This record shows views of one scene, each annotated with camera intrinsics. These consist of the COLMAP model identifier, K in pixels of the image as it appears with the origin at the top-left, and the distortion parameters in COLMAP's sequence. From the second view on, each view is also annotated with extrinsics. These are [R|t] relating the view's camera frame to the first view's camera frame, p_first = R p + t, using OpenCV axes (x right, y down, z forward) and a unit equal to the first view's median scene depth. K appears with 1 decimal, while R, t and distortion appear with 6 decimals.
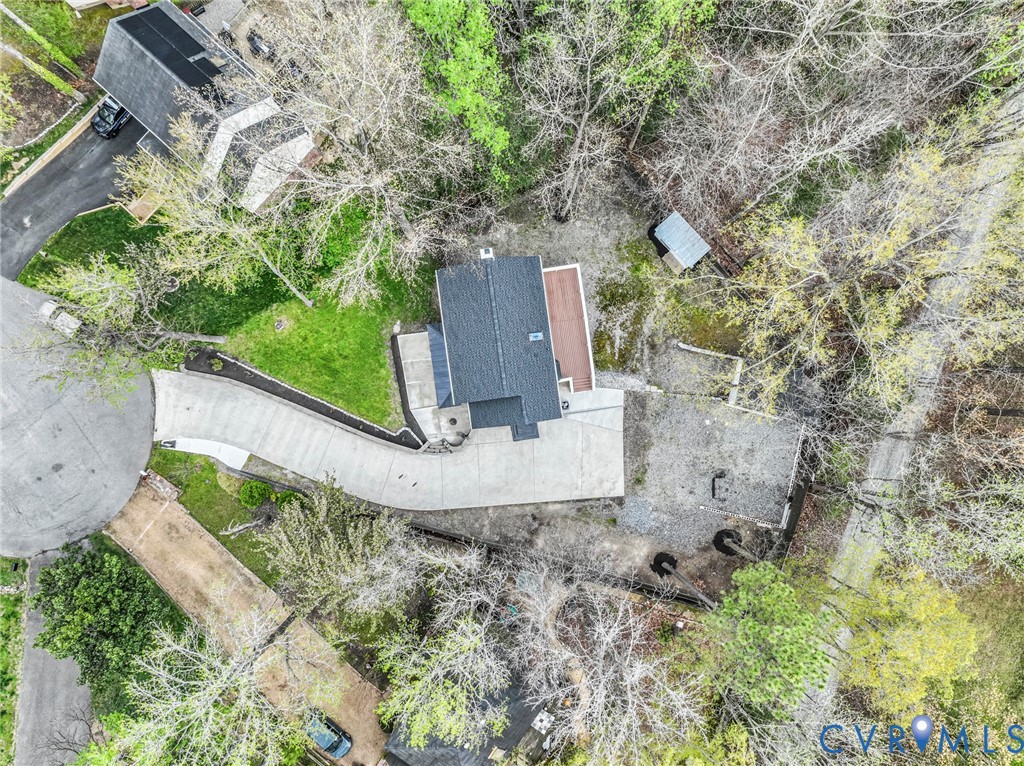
lens RADIAL K [[717.9, 0, 511.5], [0, 717.9, 378.2], [0, 0, 1]] dist [-0.006697, 0.001704]
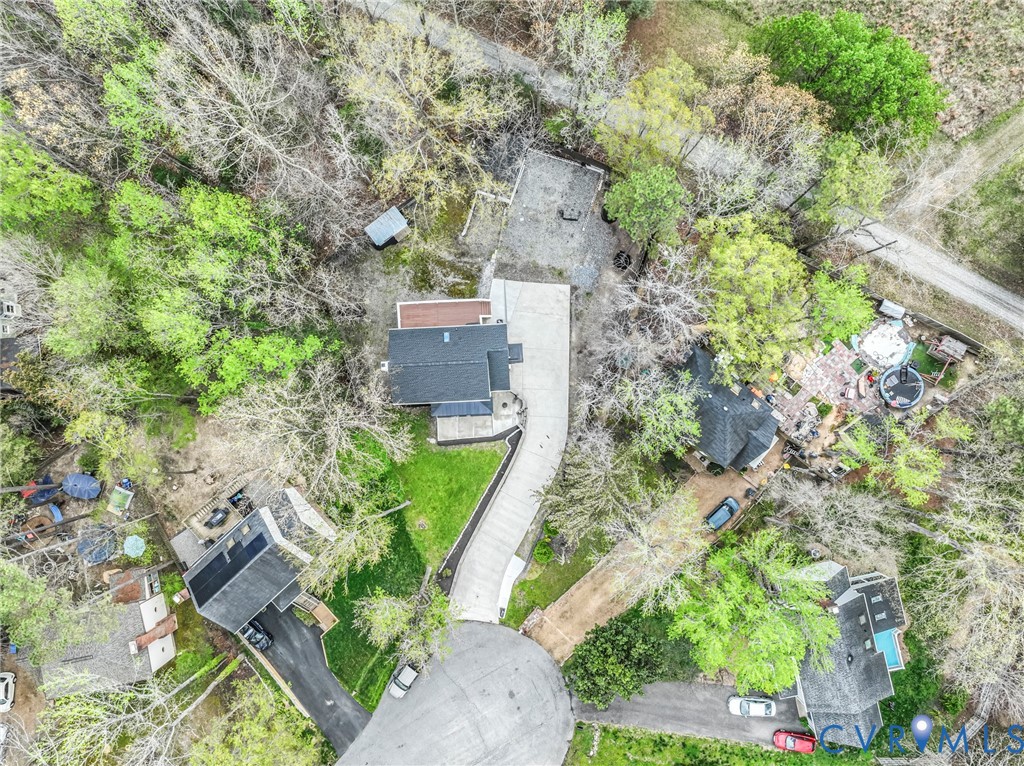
lens RADIAL K [[717.9, 0, 511.5], [0, 717.9, 378.2], [0, 0, 1]] dist [-0.006697, 0.001704]
pose [[0.087030, -0.995965, 0.021886, -0.061277], [0.996072, 0.087358, 0.014490, 0.051021], [-0.016344, 0.020539, 0.999655, -0.373562]]
